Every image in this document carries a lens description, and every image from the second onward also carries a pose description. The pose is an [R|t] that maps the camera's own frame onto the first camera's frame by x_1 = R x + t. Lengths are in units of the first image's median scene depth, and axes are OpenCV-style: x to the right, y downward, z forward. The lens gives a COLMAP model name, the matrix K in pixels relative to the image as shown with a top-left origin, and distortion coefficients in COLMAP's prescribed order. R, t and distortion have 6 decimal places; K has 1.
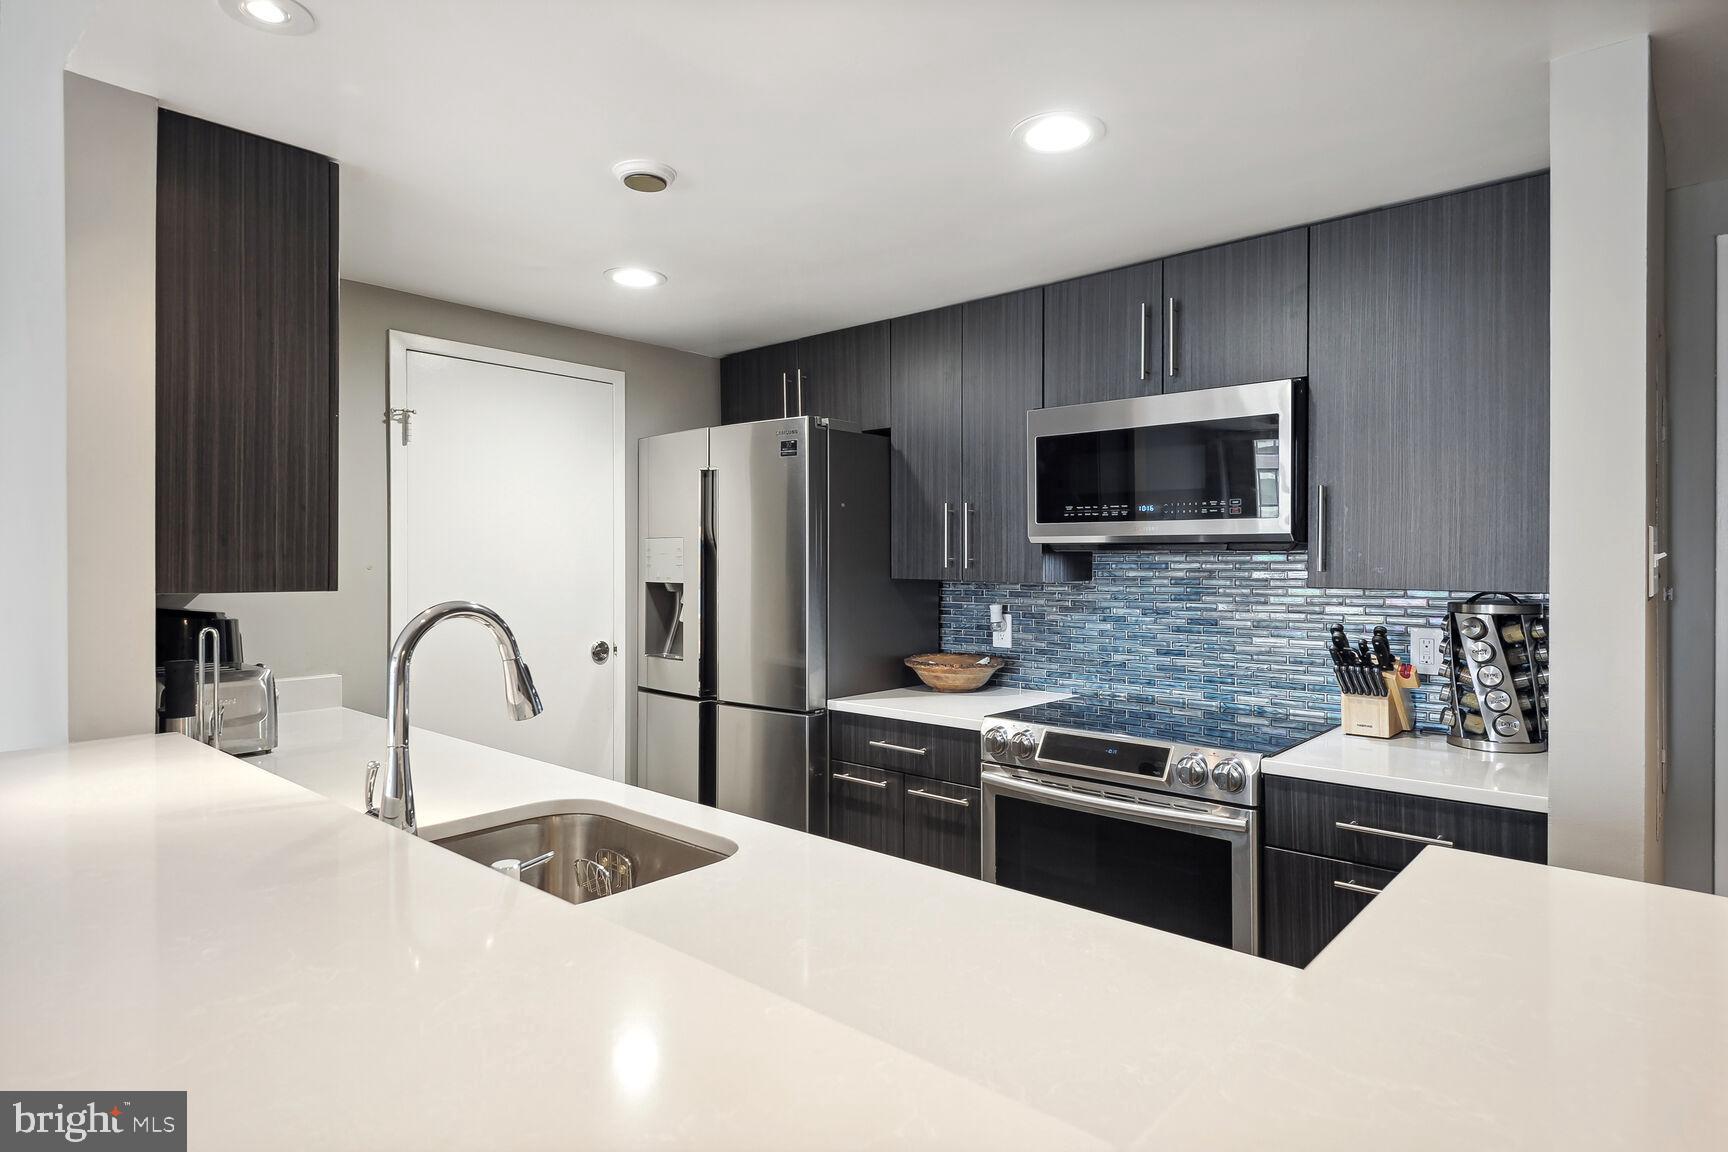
lens RADIAL K [[943.9, 0, 858.2], [0, 943.9, 555.4], [0, 0, 1]] dist [0.035362, -0.024834]
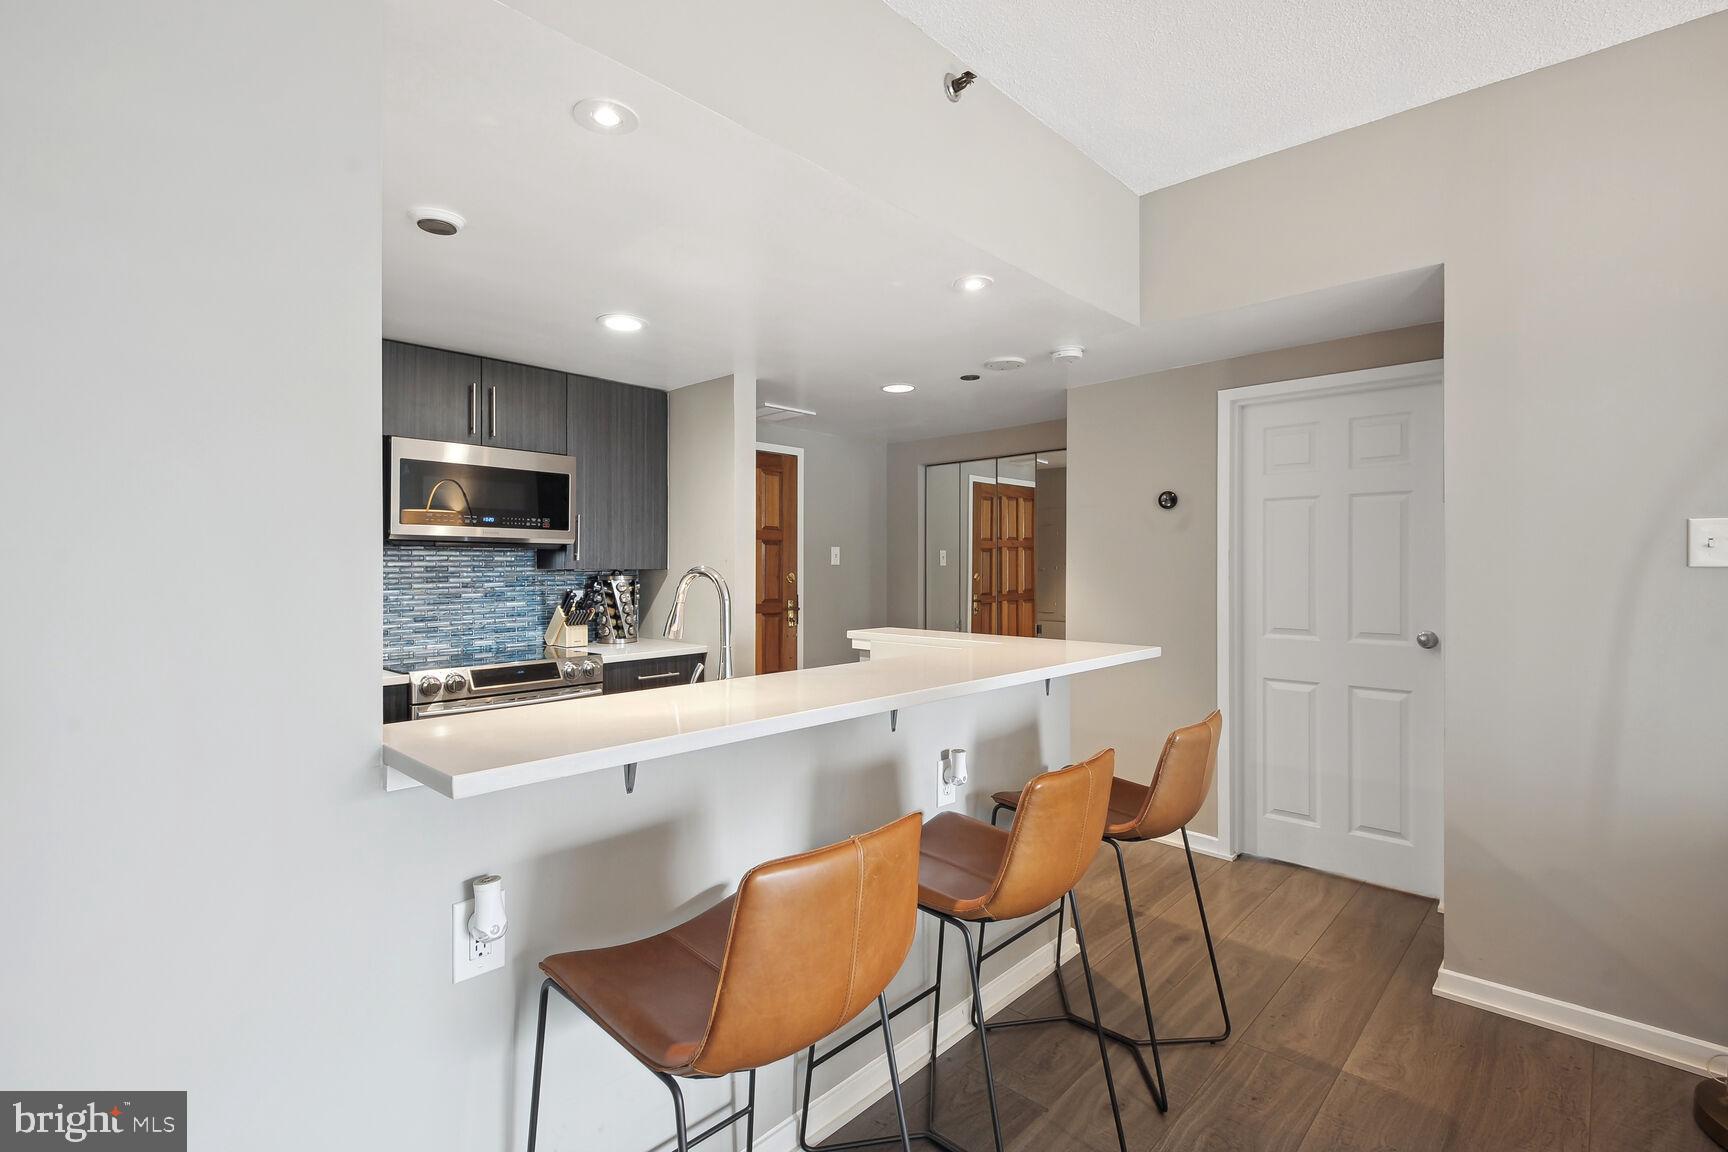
lens RADIAL K [[793.9, 0, 864.7], [0, 793.9, 560.1], [0, 0, 1]] dist [0.029358, -0.023177]
pose [[0.030964, 0.008186, 0.999487, -0.847392], [-0.001971, 0.999965, -0.008129, 0.022404], [-0.999519, -0.001719, 0.030979, 0.302964]]
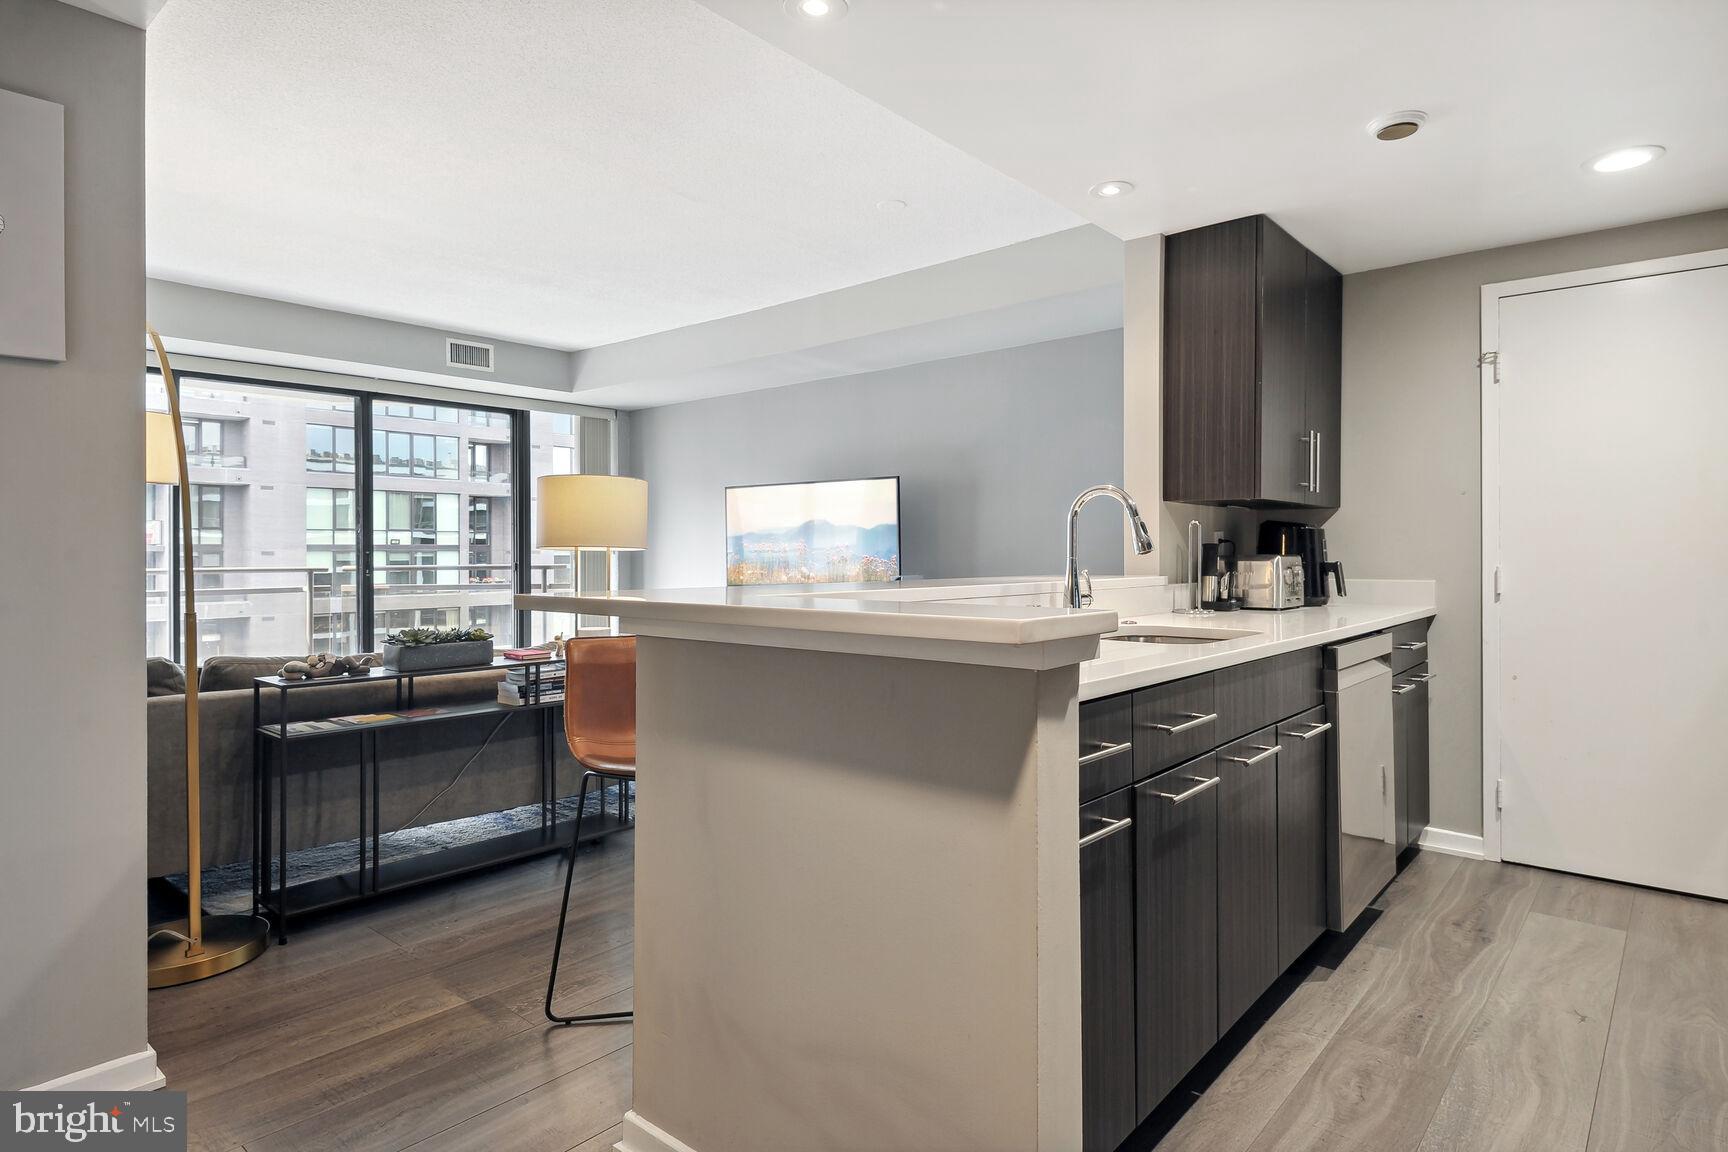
lens RADIAL K [[943.9, 0, 858.2], [0, 943.9, 555.4], [0, 0, 1]] dist [0.035362, -0.024834]
pose [[0.012133, 0.001744, -0.999925, 0.654150], [0.005834, 0.999981, 0.001815, 0.082951], [0.999909, -0.005856, 0.012123, 0.232248]]
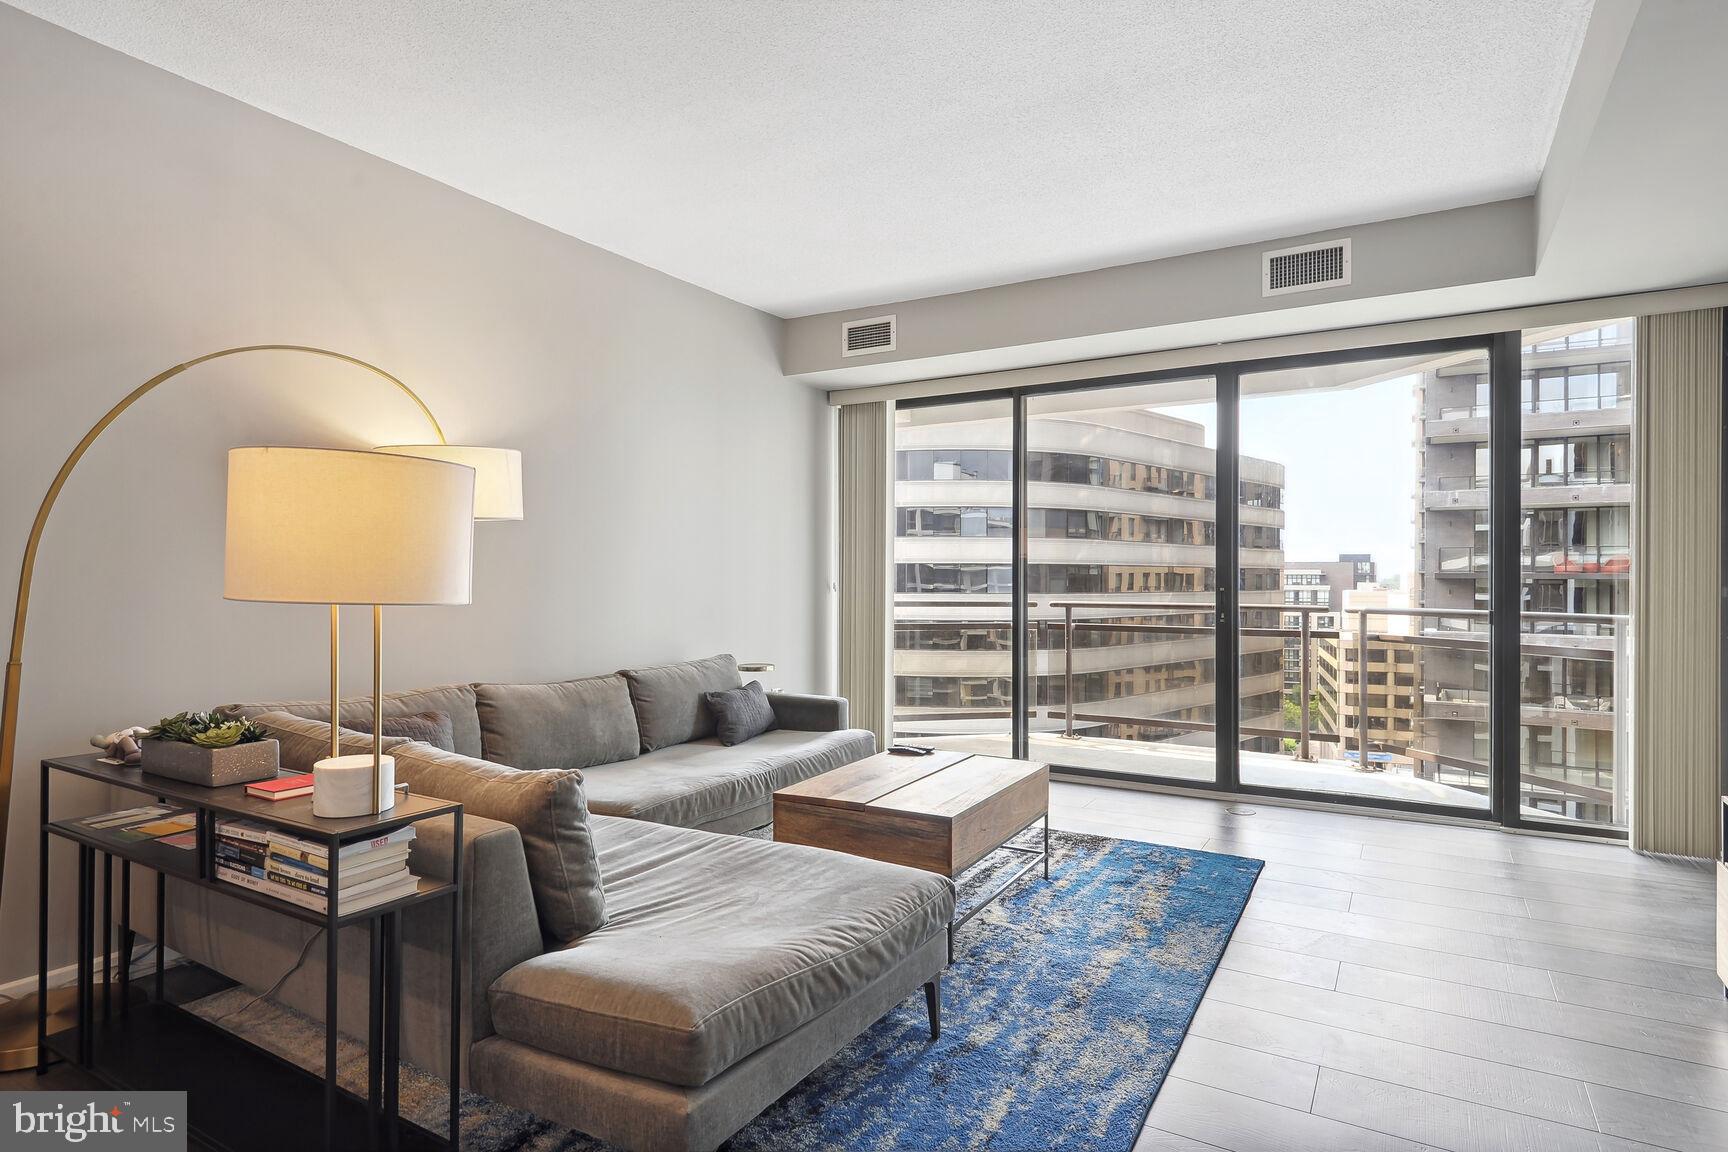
lens RADIAL K [[943.9, 0, 858.2], [0, 943.9, 555.4], [0, 0, 1]] dist [0.035362, -0.024834]
pose [[-0.981880, -0.007679, -0.189348, -0.765252], [-0.002752, 0.999651, -0.026270, 0.056711], [0.189484, -0.025273, -0.981558, 0.560344]]
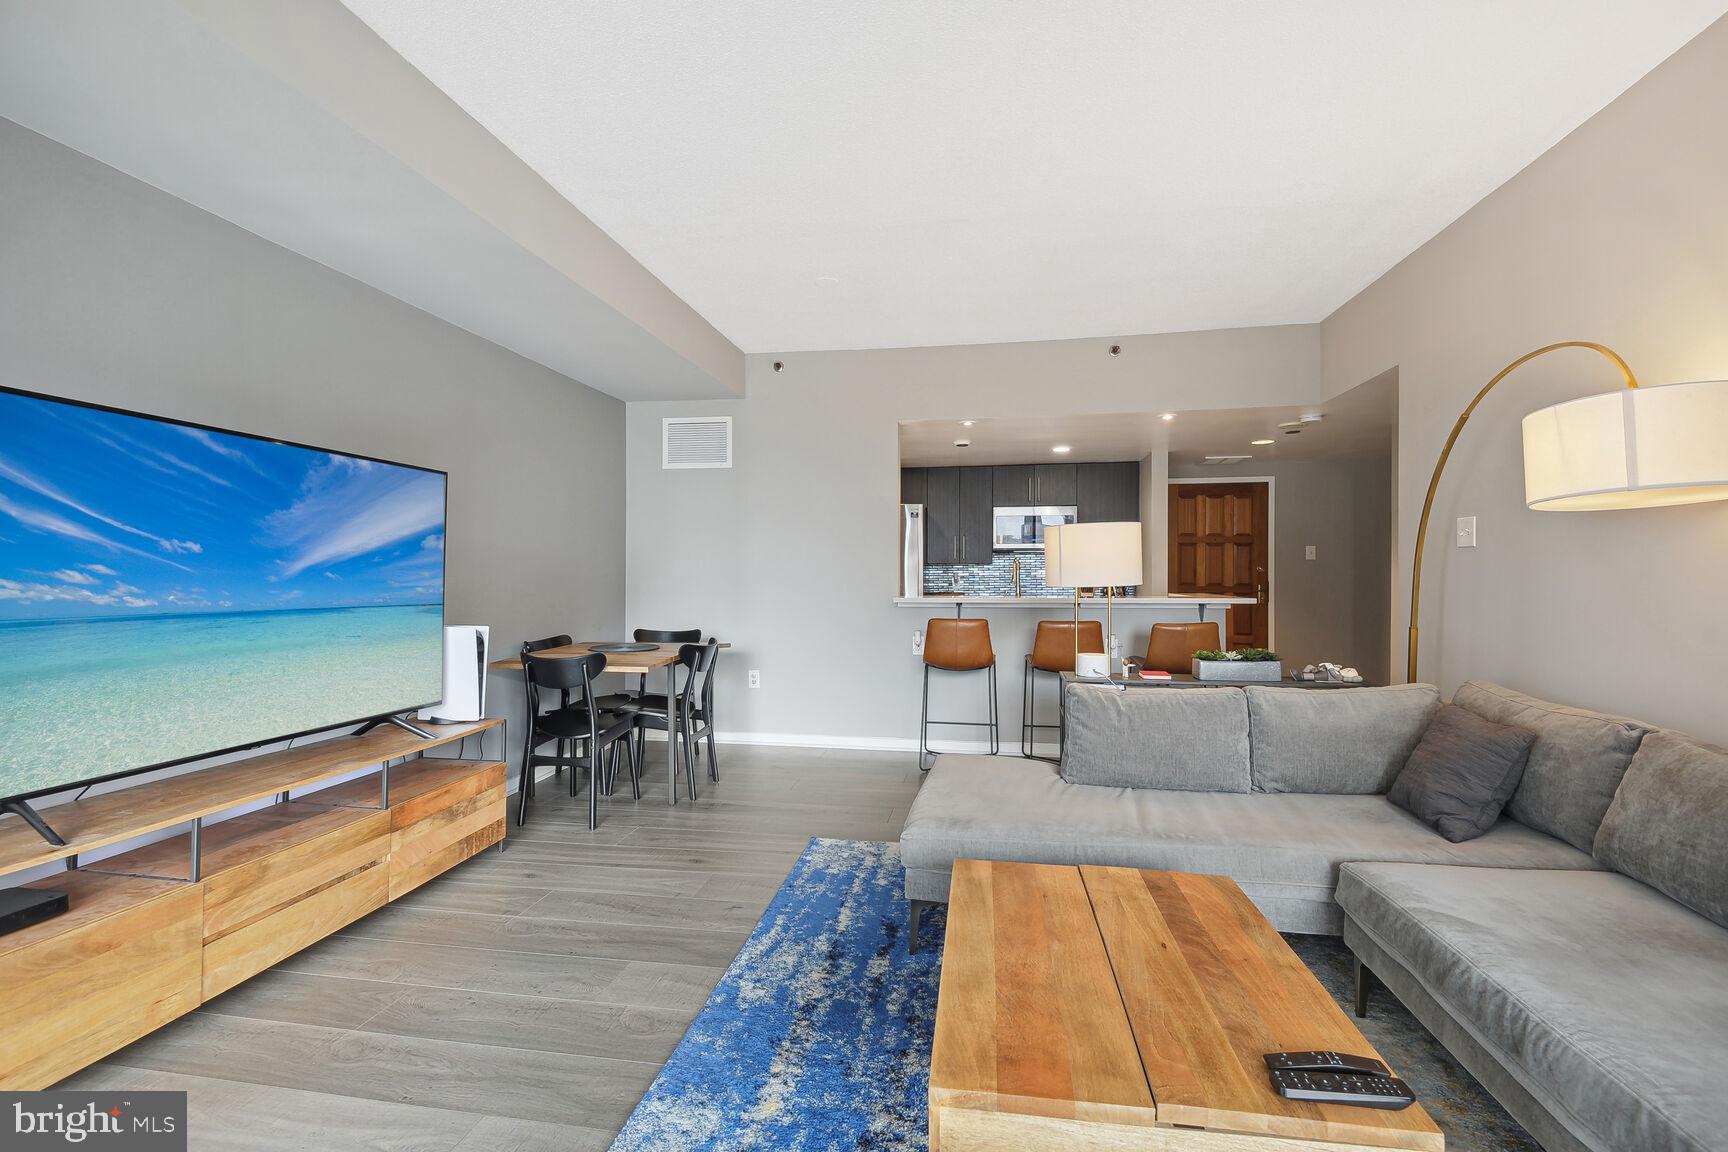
lens RADIAL K [[785.8, 0, 859.4], [0, 785.8, 572.8], [0, 0, 1]] dist [0.035524, -0.026069]
pose [[0.849937, -0.001701, 0.526882, -1.469416], [-0.000145, 0.999994, 0.003462, 0.050378], [-0.526885, -0.003019, 0.849931, -0.909488]]
